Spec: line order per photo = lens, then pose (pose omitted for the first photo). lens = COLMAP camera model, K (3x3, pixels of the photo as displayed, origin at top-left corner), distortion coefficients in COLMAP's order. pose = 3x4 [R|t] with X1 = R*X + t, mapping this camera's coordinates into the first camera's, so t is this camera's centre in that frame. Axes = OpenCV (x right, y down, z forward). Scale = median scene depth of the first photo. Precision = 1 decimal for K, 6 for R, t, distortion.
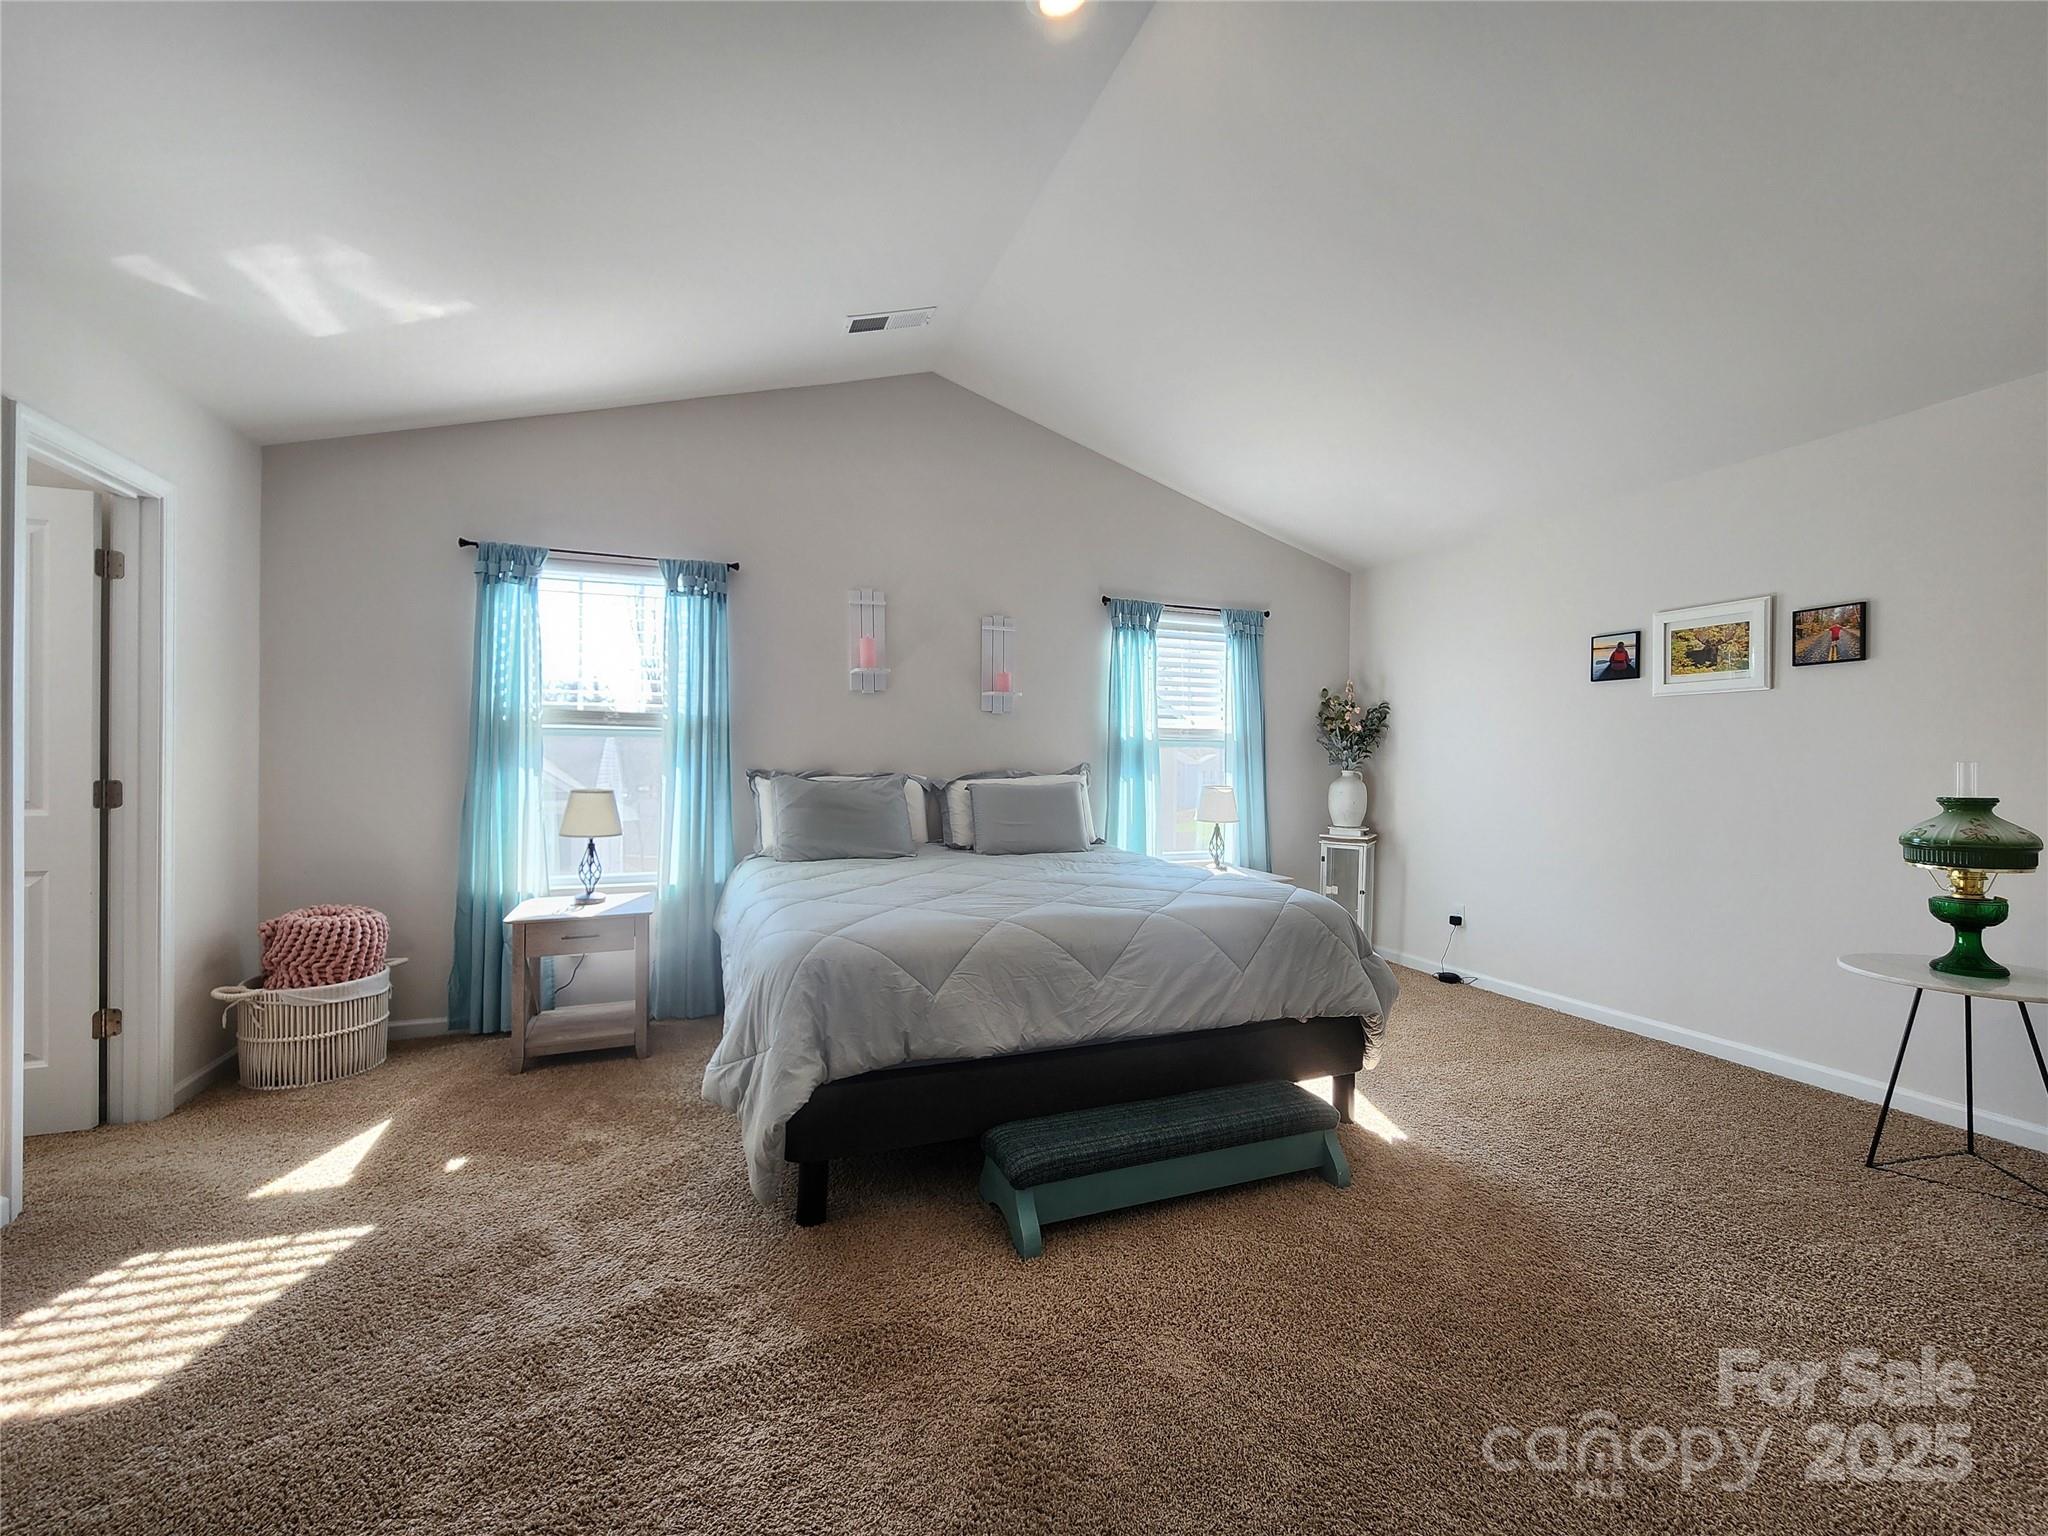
lens RADIAL K [[842.9, 0, 1037.0], [0, 842.9, 761.9], [0, 0, 1]] dist [0.000676, -0.000349]
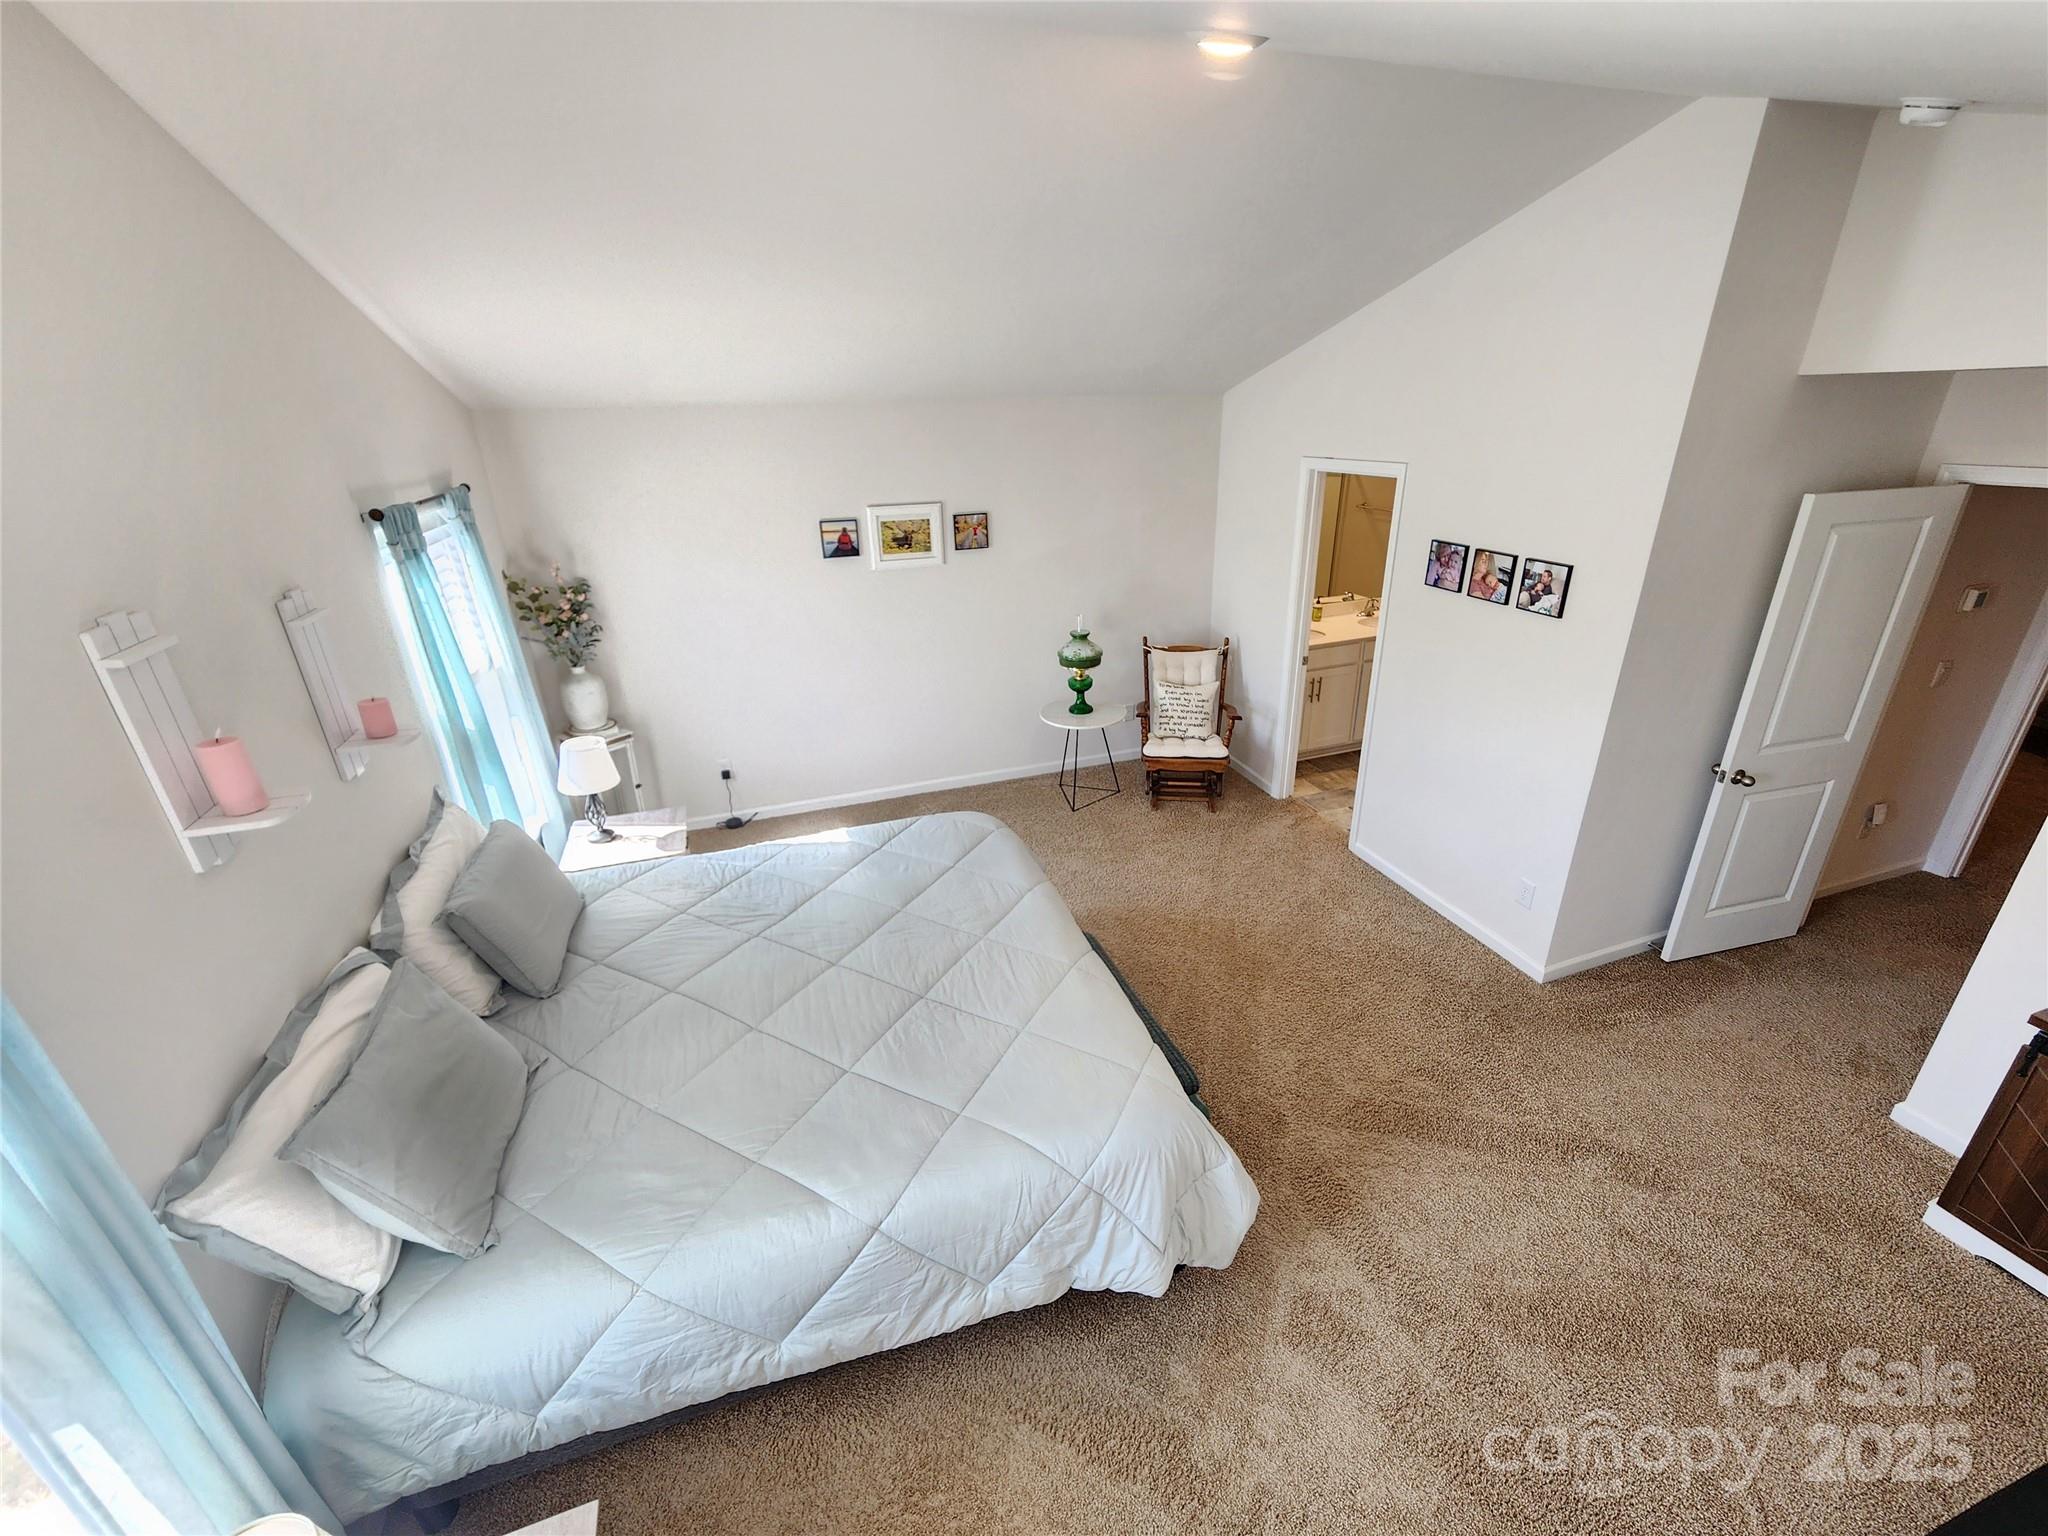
lens RADIAL K [[842.9, 0, 1031.4], [0, 842.9, 772.3], [0, 0, 1]] dist [0.000676, -0.000349]
pose [[0.047158, -0.404736, 0.913217, -0.735006], [0.021673, 0.914433, 0.404156, -0.377008], [-0.998652, 0.000733, 0.051895, 0.784956]]
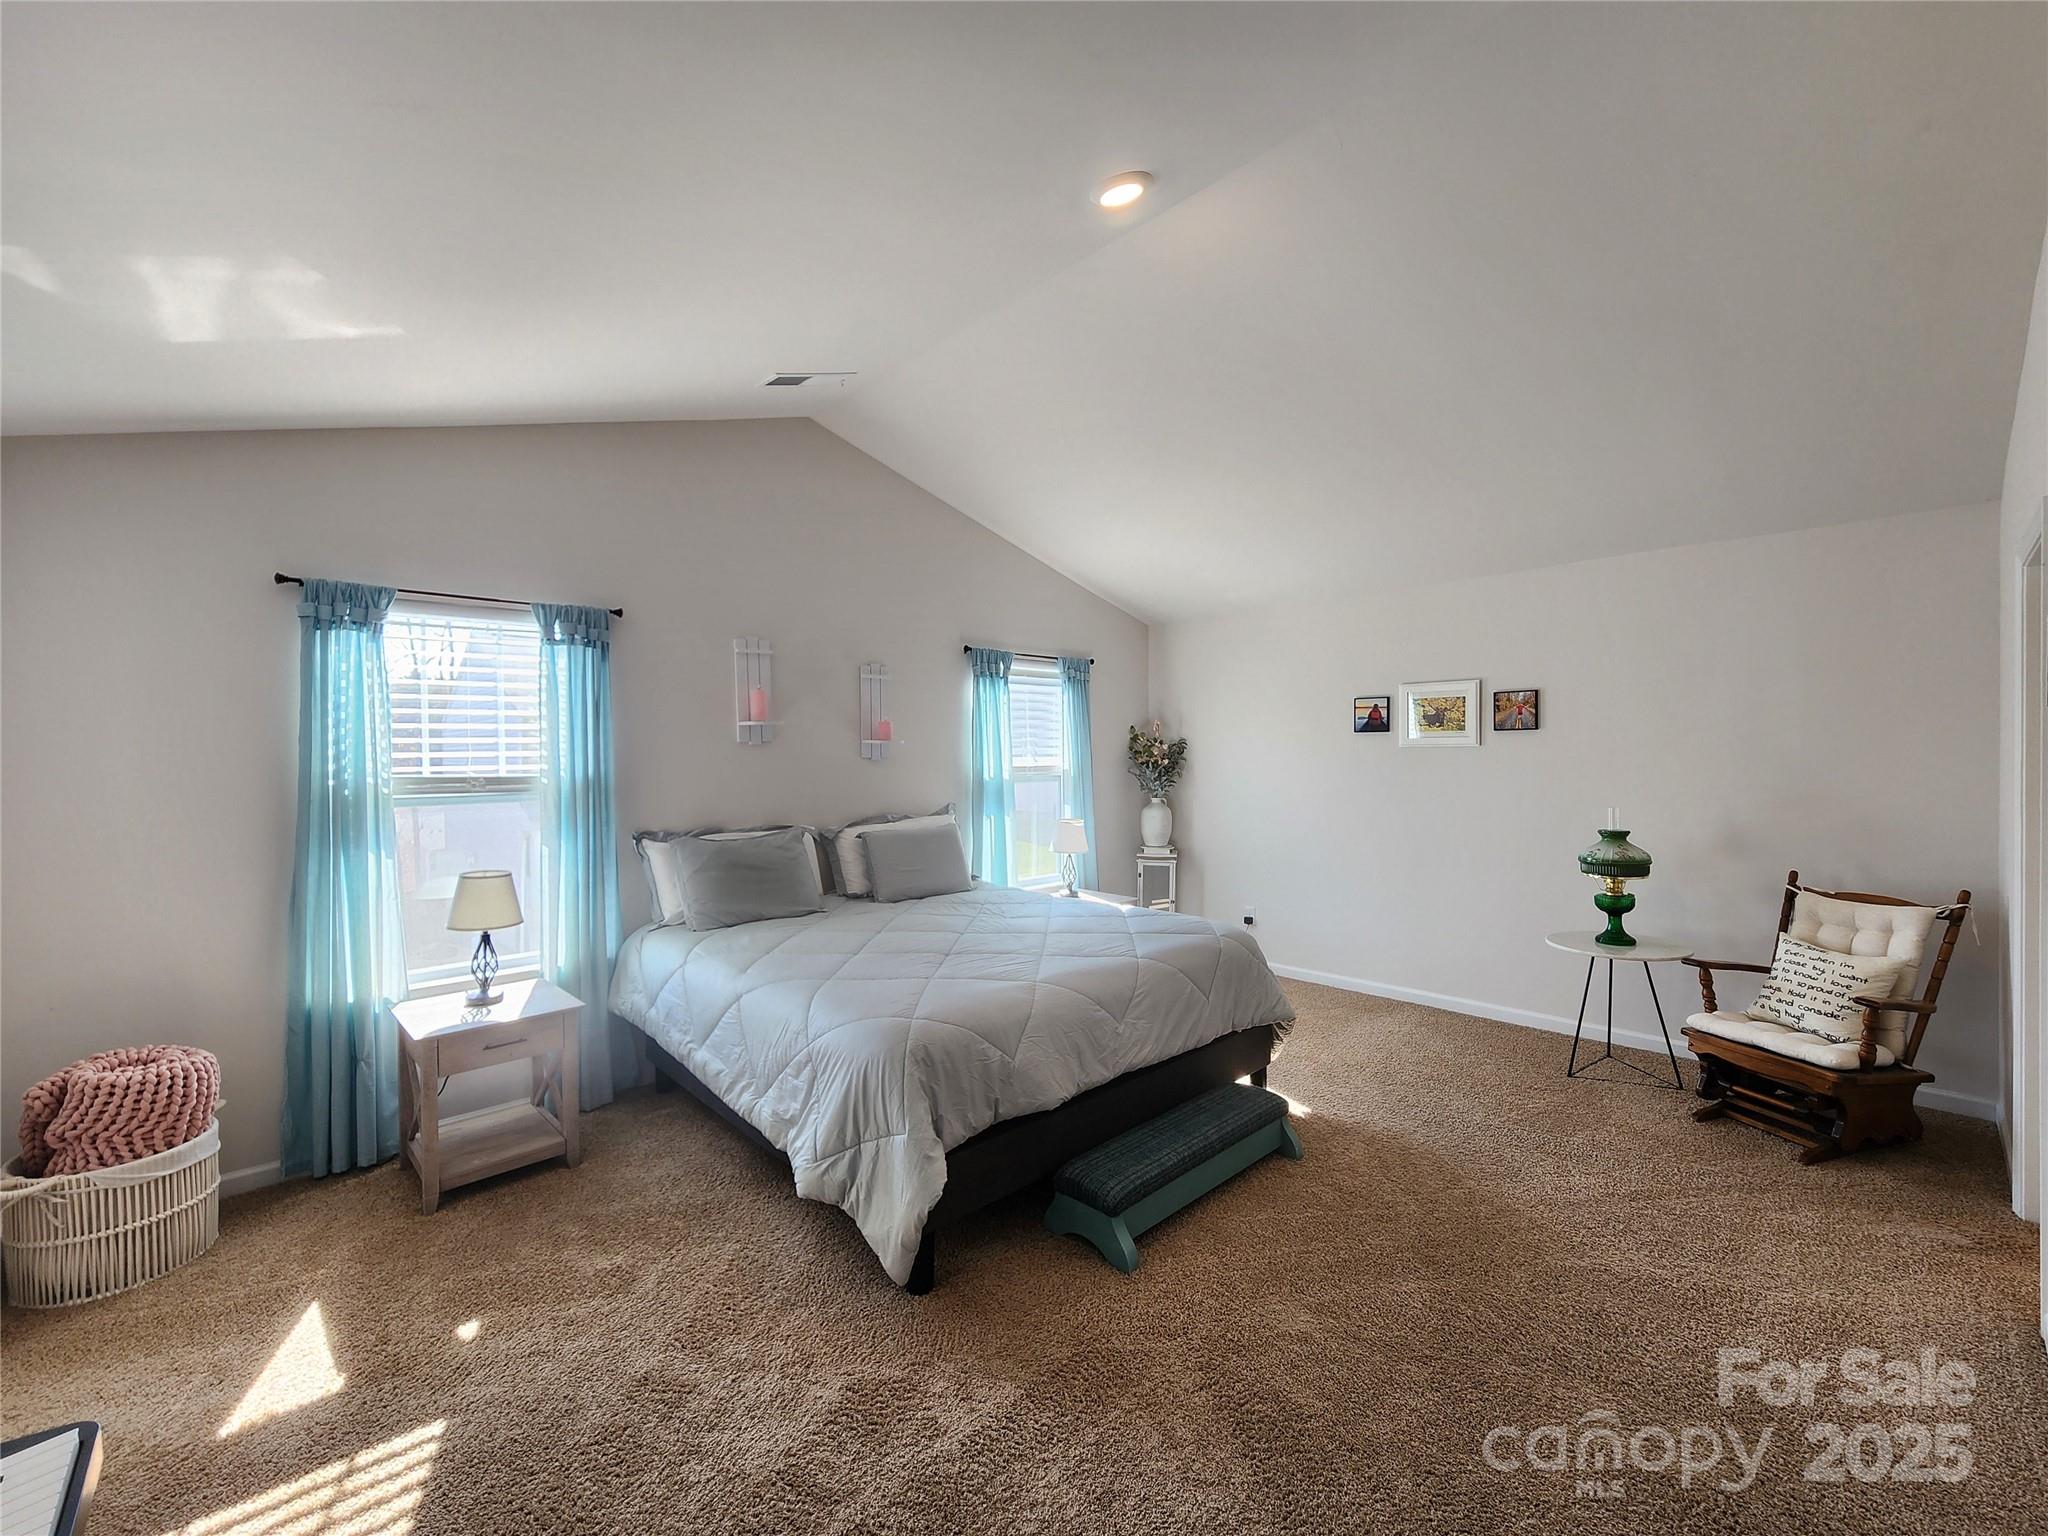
lens RADIAL K [[842.9, 0, 1037.5], [0, 842.9, 761.5], [0, 0, 1]] dist [0.000676, -0.000349]
pose [[0.927426, -0.019987, 0.373473, -0.353907], [0.015999, 0.999777, 0.013774, -0.095092], [-0.373665, -0.006799, 0.927539, -0.031873]]
